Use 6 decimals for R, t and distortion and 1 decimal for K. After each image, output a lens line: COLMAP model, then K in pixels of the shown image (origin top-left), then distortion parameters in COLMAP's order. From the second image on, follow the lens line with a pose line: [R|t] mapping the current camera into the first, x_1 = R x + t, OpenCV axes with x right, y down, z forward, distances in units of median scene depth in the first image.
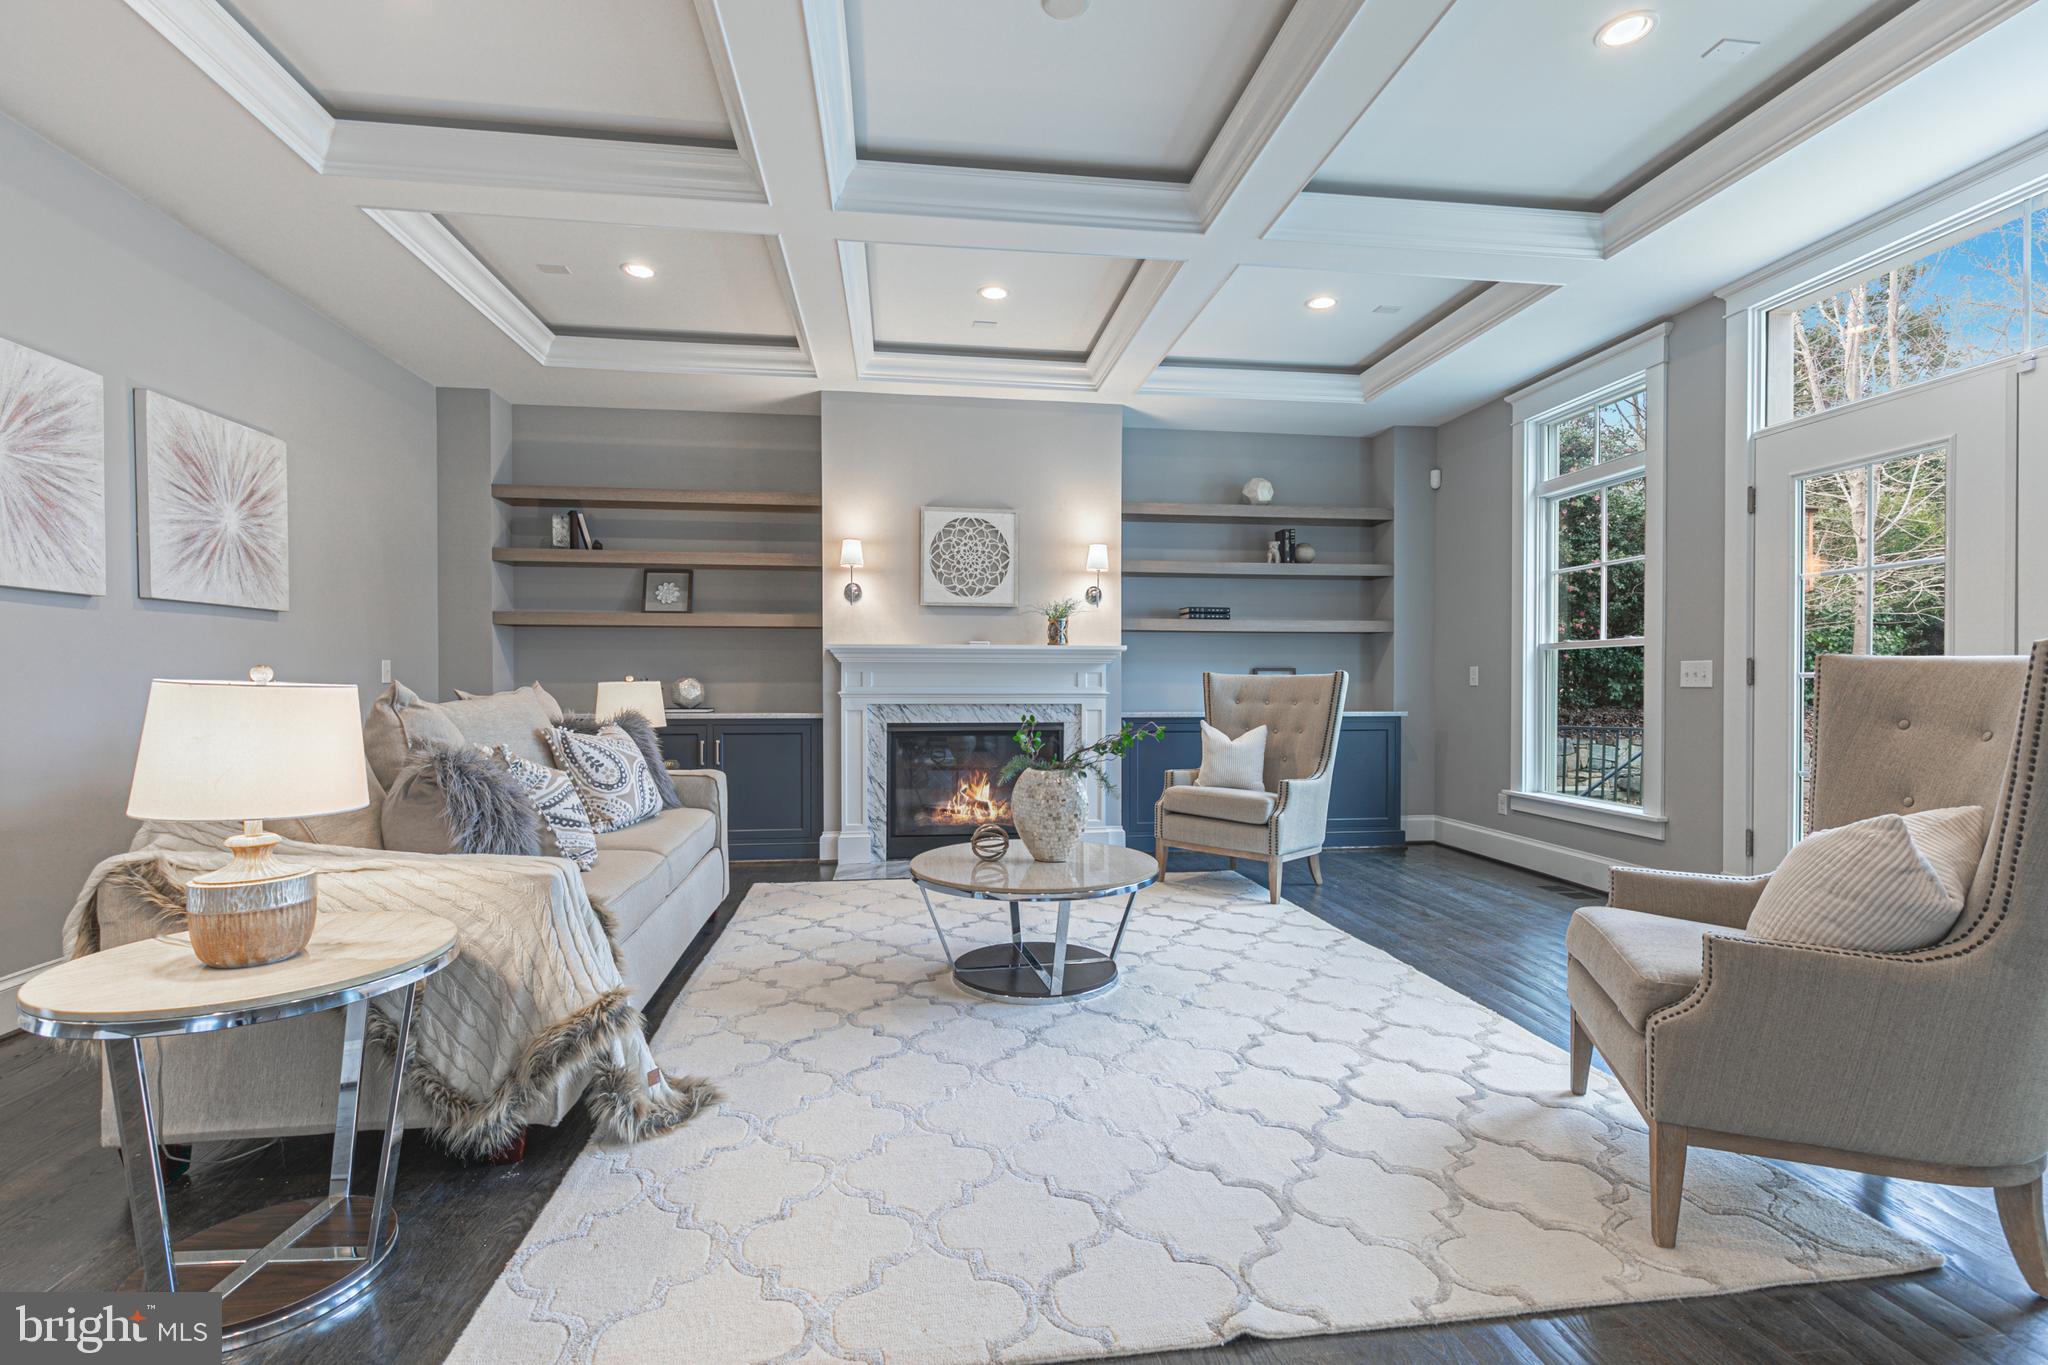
lens RADIAL K [[914.2, 0, 1021.1], [0, 914.2, 686.4], [0, 0, 1]] dist [0.010056, -0.002972]
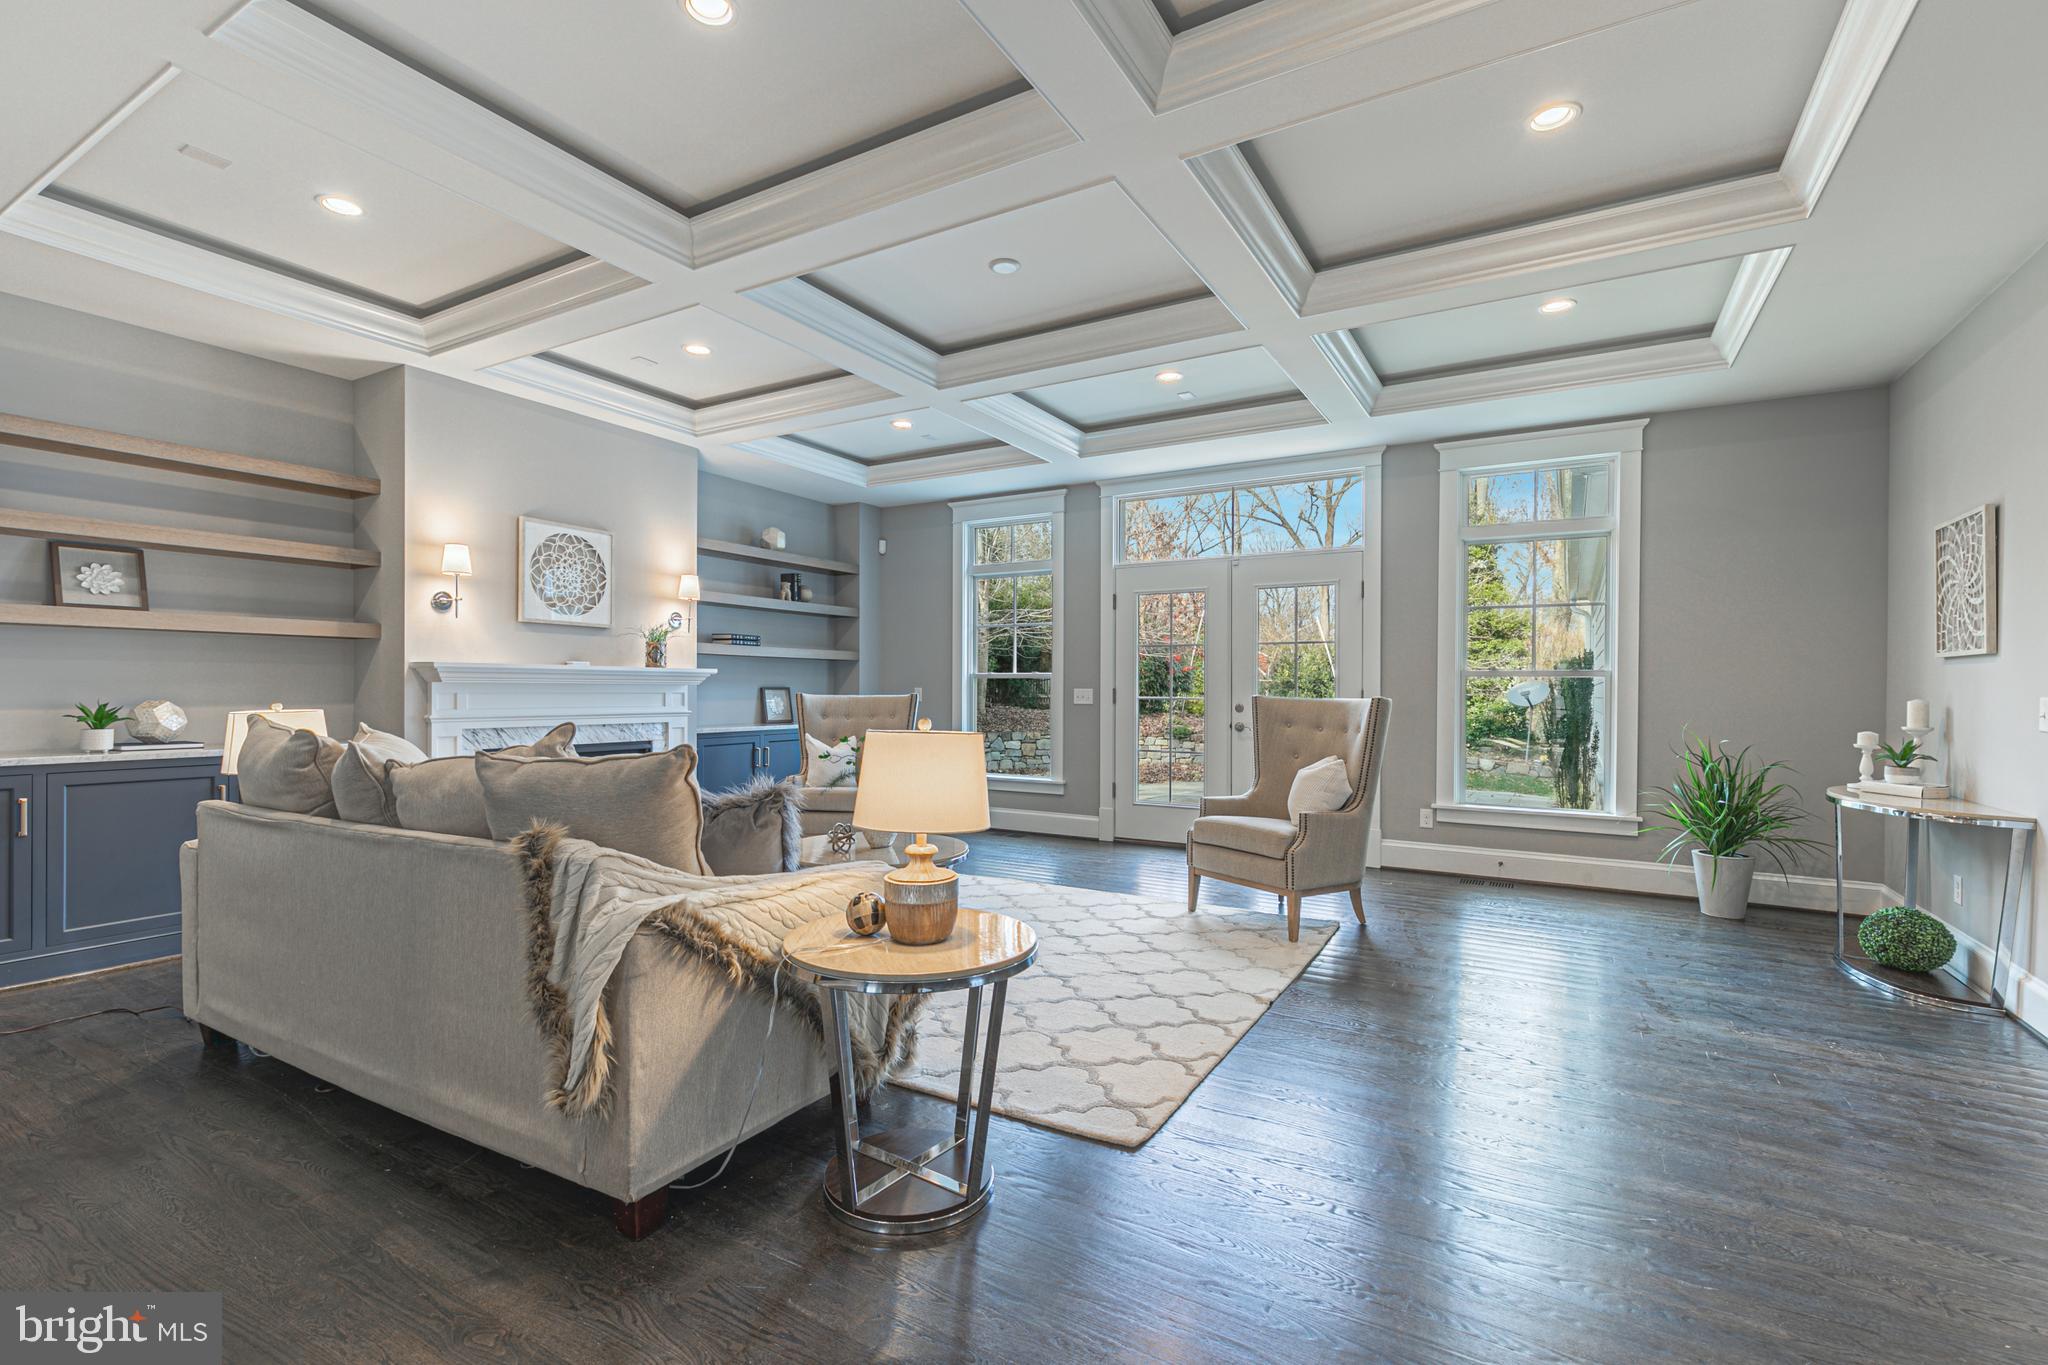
lens RADIAL K [[914.2, 0, 1017.2], [0, 914.2, 684.9], [0, 0, 1]] dist [0.010056, -0.002972]
pose [[0.620405, 0.005293, 0.784264, -0.547956], [-0.001104, 0.999982, -0.005876, -0.019675], [-0.784281, 0.002780, 0.620400, 0.020524]]
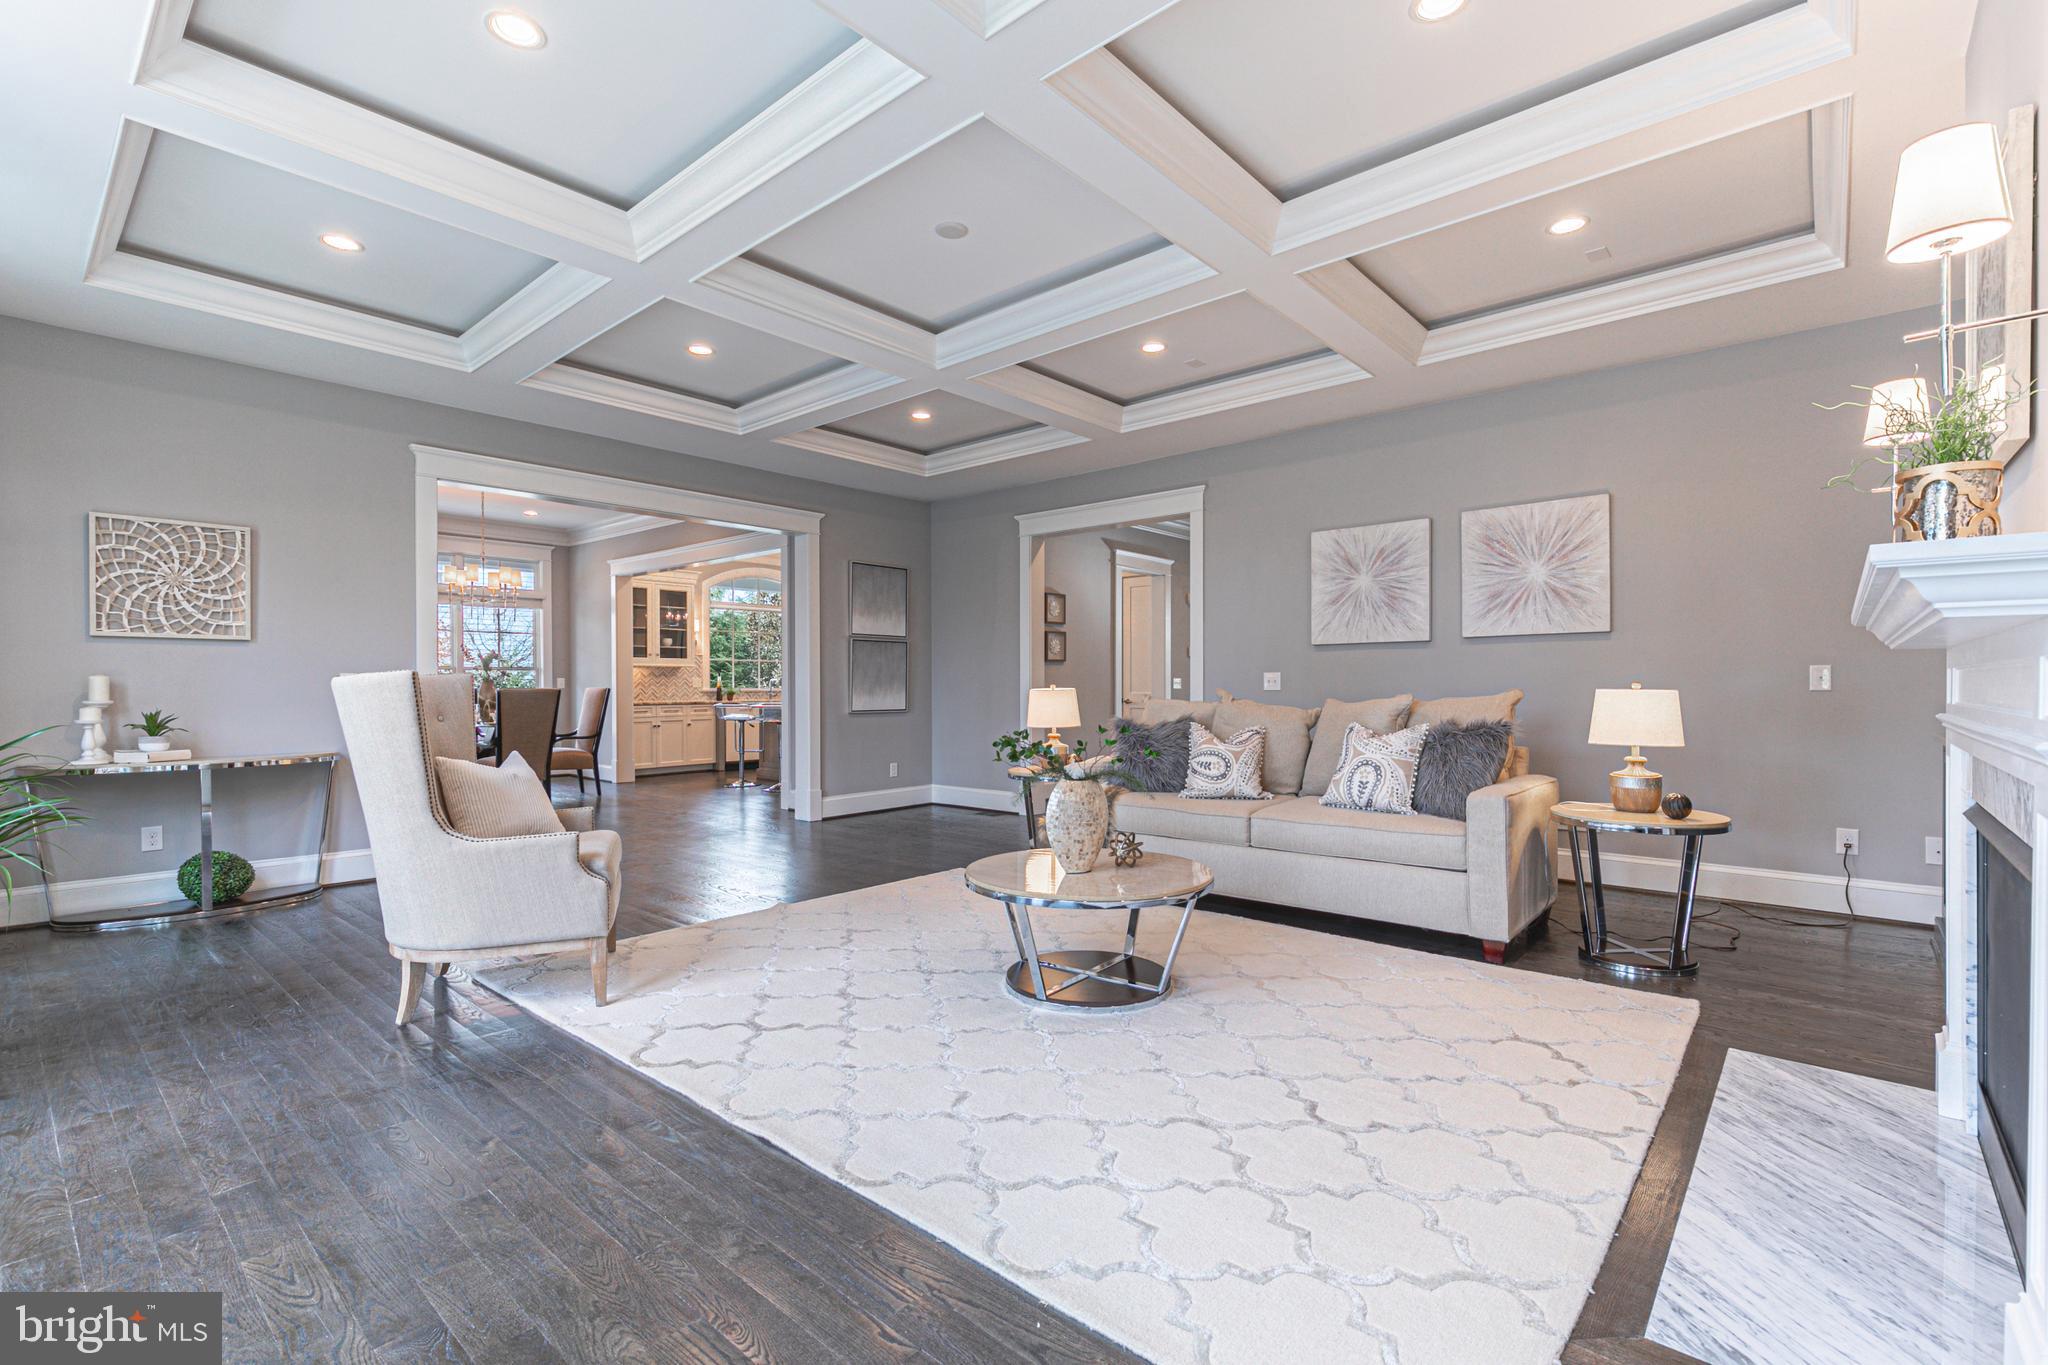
lens RADIAL K [[914.2, 0, 1023.7], [0, 914.2, 683.7], [0, 0, 1]] dist [0.010056, -0.002972]
pose [[-0.753656, 0.000341, -0.657269, 0.452766], [-0.002685, 0.999990, 0.003597, -0.010314], [0.657264, 0.004476, -0.753647, 1.065281]]
